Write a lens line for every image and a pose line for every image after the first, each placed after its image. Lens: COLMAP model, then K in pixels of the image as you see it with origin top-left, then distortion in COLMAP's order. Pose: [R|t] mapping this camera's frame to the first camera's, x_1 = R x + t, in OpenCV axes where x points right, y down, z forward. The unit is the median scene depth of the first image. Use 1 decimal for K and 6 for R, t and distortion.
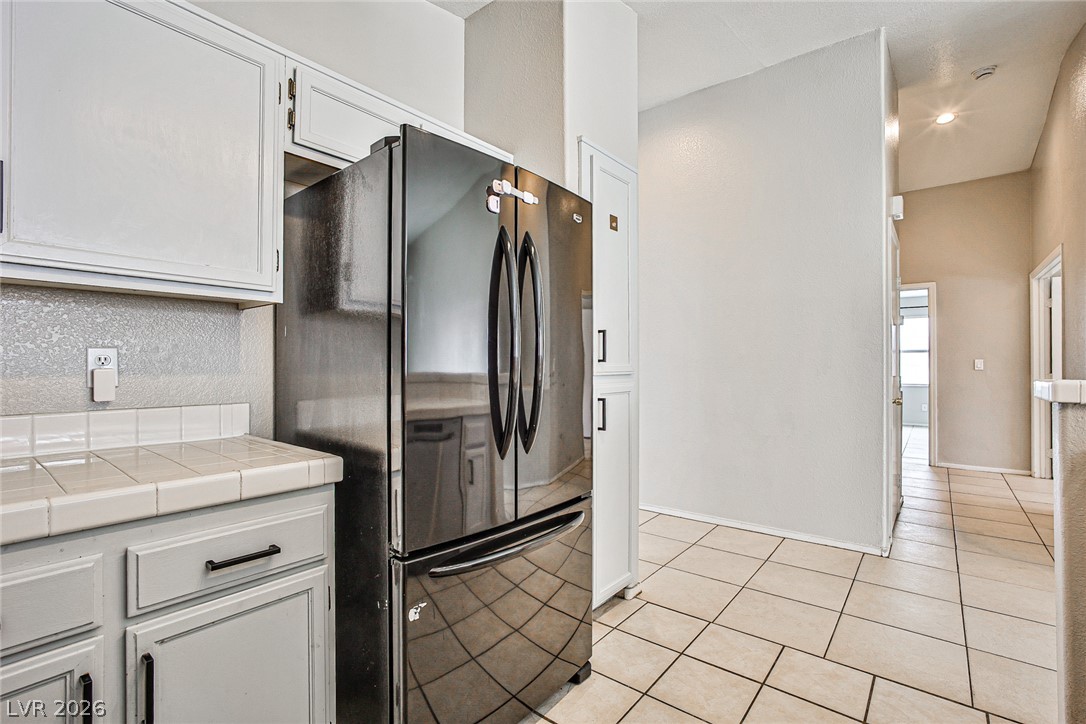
lens RADIAL K [[490.3, 0, 543.2], [0, 490.3, 363.9], [0, 0, 1]] dist [-0.028894, 0.006329]
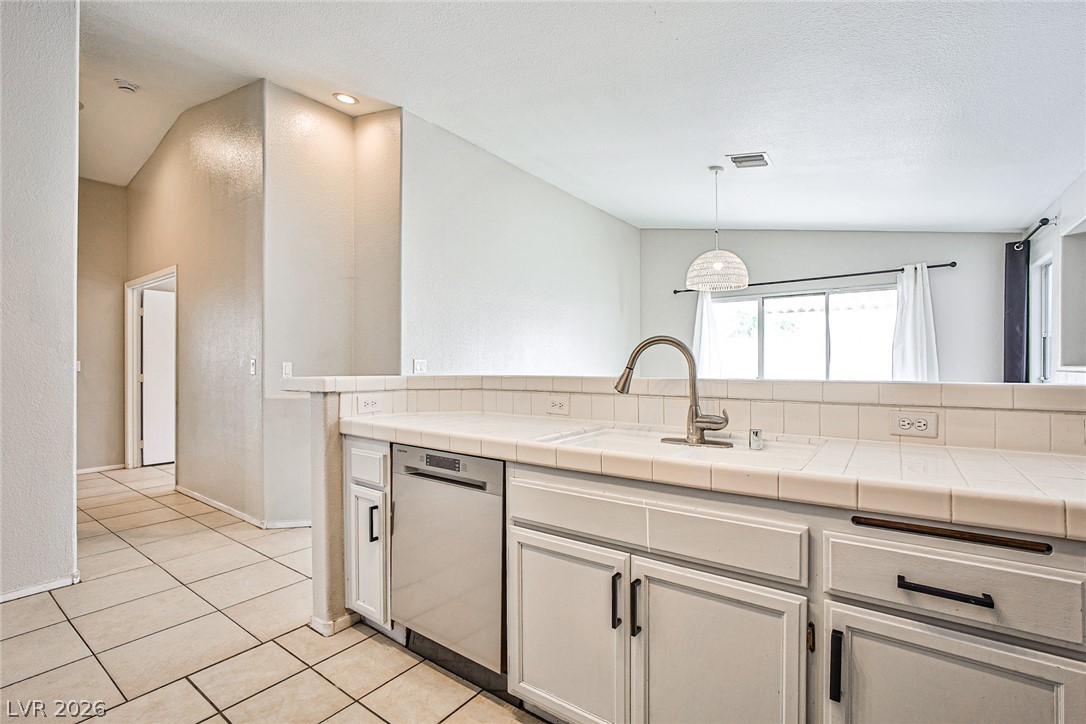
lens RADIAL K [[490.3, 0, 538.1], [0, 490.3, 371.1], [0, 0, 1]] dist [-0.028894, 0.006329]
pose [[-0.047370, -0.013776, 0.998782, -0.189068], [0.002292, 0.999901, 0.013900, -0.000709], [-0.998875, 0.002947, -0.047334, 0.175782]]
